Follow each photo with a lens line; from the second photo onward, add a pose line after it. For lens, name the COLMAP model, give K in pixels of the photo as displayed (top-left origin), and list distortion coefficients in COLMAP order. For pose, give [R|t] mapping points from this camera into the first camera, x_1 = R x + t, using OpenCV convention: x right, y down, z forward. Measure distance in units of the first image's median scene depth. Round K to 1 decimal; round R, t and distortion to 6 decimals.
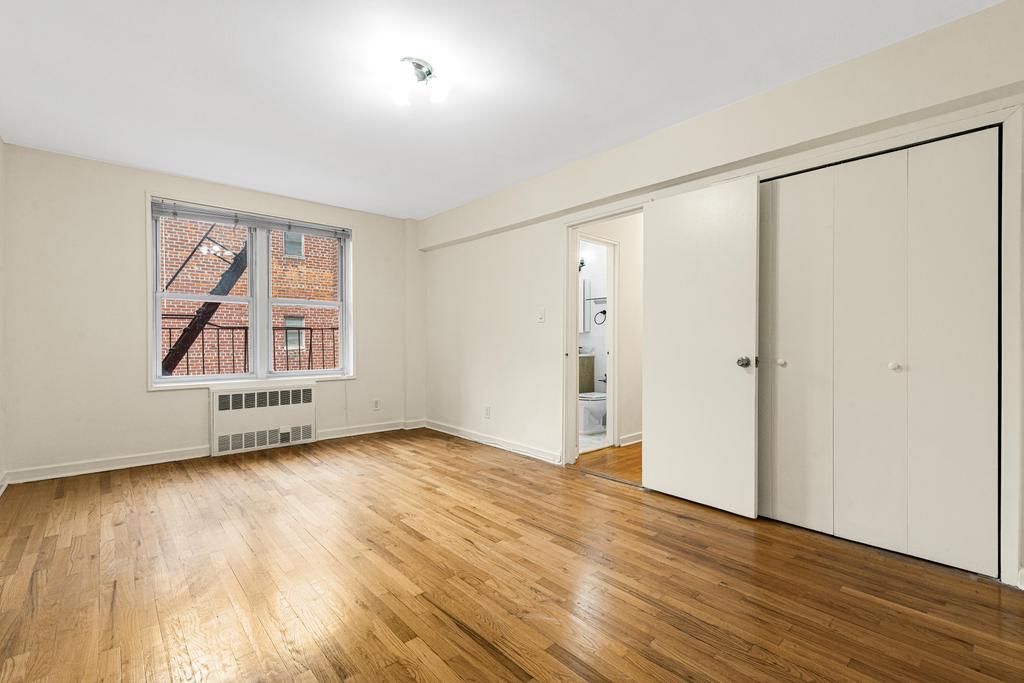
lens RADIAL K [[454.5, 0, 520.0], [0, 454.5, 340.3], [0, 0, 1]] dist [0.017527, -0.005859]
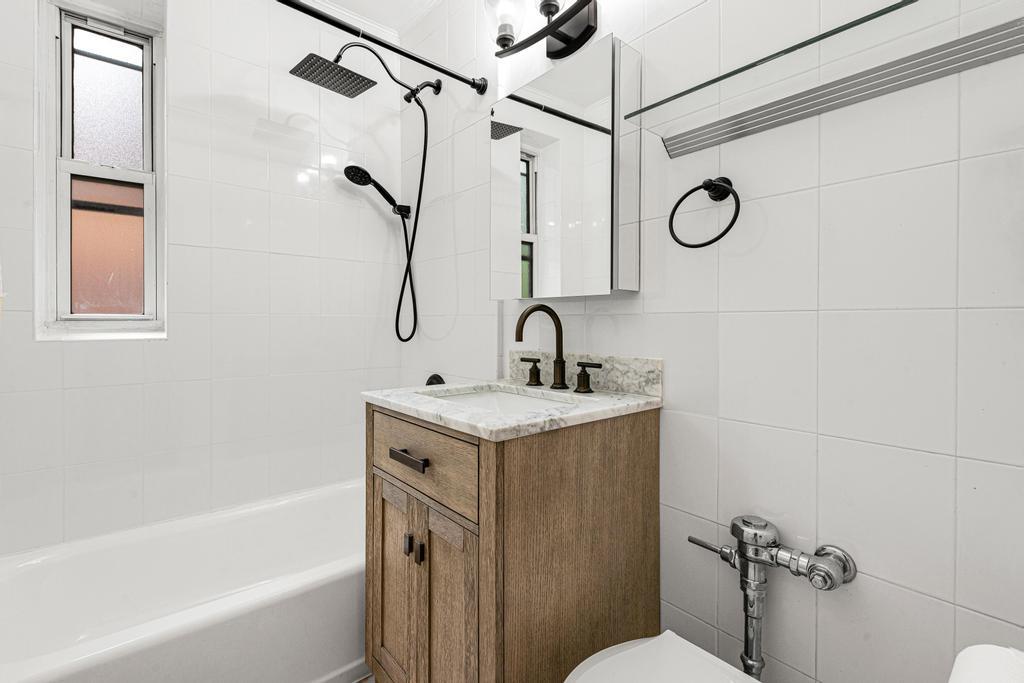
lens RADIAL K [[459.0, 0, 509.4], [0, 459.0, 338.5], [0, 0, 1]] dist [0.008205, -0.001318]
pose [[0.999293, 0.002516, -0.037502, 0.138650], [-0.001358, 0.999522, 0.030889, -0.004917], [0.037562, -0.030816, 0.998819, 1.077870]]
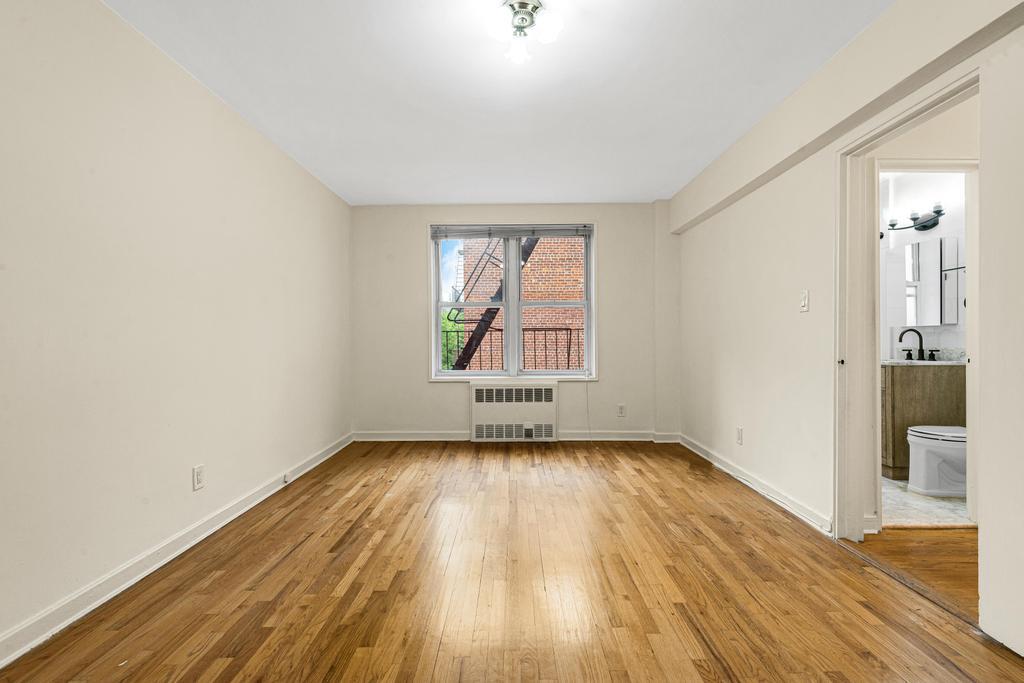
lens RADIAL K [[459.0, 0, 509.4], [0, 459.0, 338.5], [0, 0, 1]] dist [0.008205, -0.001318]
pose [[0.735715, -0.006704, -0.677259, 0.181966], [0.005134, 0.999977, -0.004321, -0.000510], [0.677272, -0.000299, 0.735732, 0.212603]]
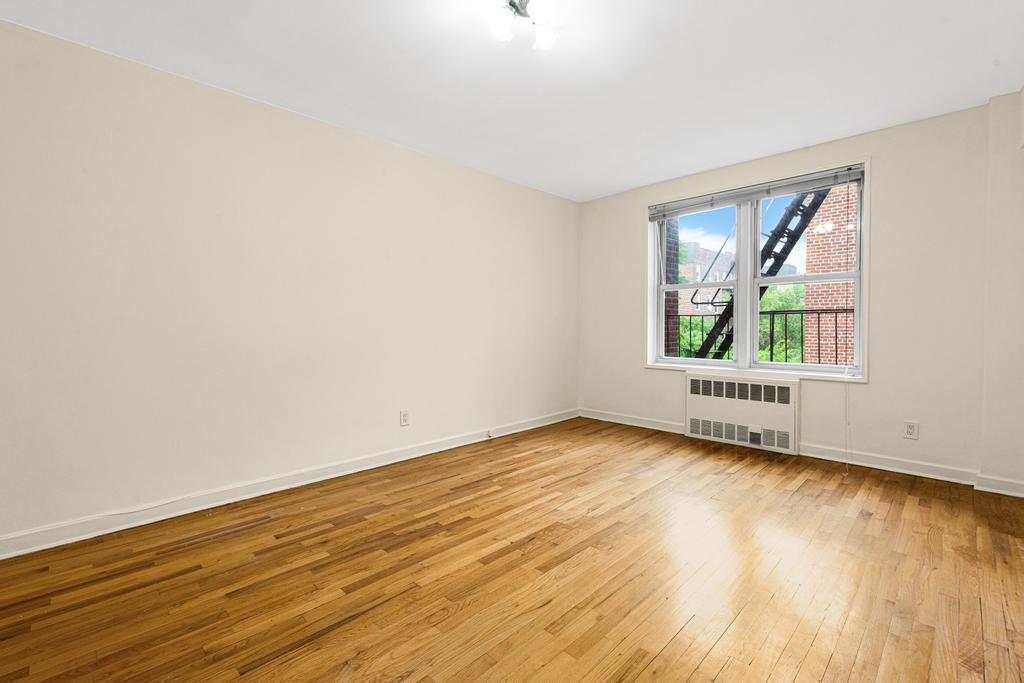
lens RADIAL K [[450.8, 0, 501.1], [0, 450.8, 336.4], [0, 0, 1]] dist [0.002947, -0.000311]
pose [[0.043850, 0.023956, -0.998751, 0.342657], [-0.000356, 0.999713, 0.023963, -0.000814], [0.999038, -0.000696, 0.043846, 0.523235]]
